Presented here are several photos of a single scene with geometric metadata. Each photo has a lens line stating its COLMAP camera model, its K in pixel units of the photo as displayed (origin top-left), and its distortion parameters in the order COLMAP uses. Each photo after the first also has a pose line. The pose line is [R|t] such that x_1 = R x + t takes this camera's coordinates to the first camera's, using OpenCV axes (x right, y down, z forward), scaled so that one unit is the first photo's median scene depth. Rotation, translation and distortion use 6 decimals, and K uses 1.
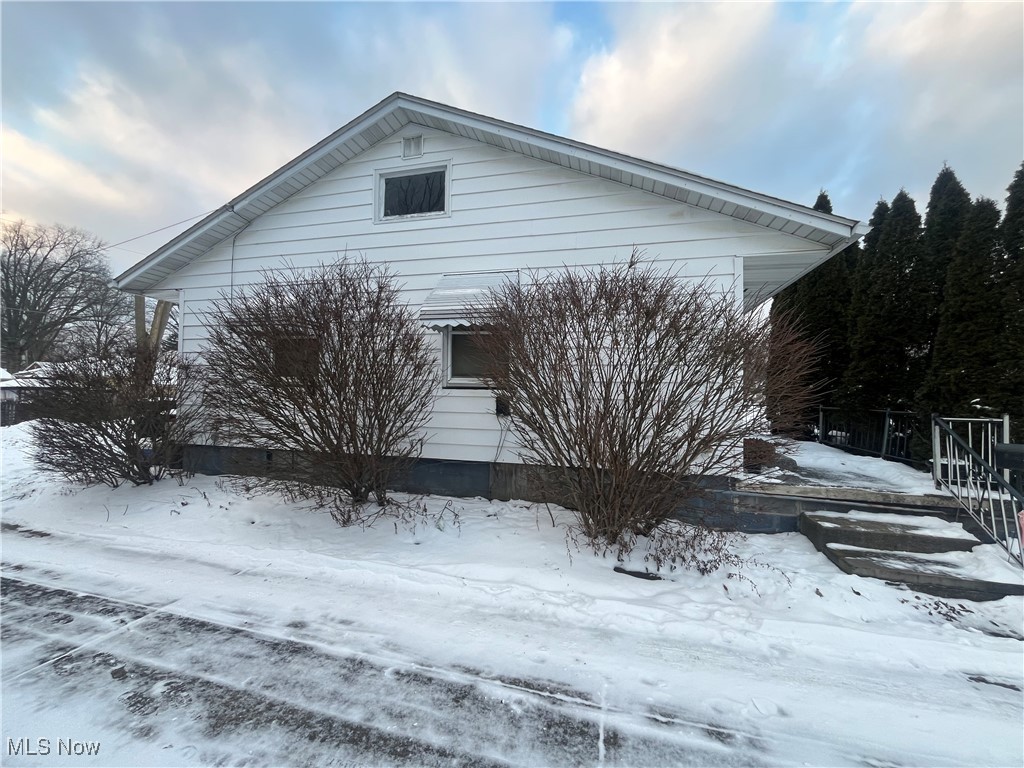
lens RADIAL K [[414.8, 0, 511.8], [0, 414.8, 381.7], [0, 0, 1]] dist [-0.008967, 0.000108]
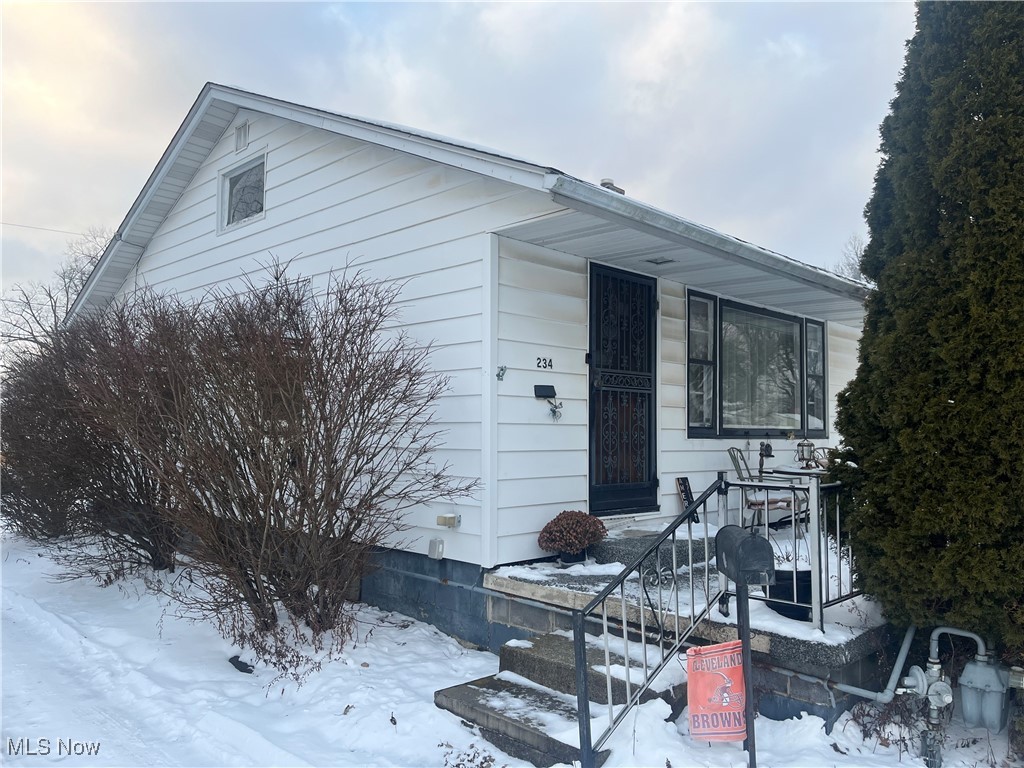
lens RADIAL K [[772.1, 0, 513.0], [0, 772.1, 384.8], [0, 0, 1]] dist [0.003489, -0.001962]
pose [[0.870714, -0.041360, -0.490047, 1.006336], [0.019140, 0.998552, -0.050270, 0.004588], [0.491417, 0.034391, 0.870245, -0.044174]]
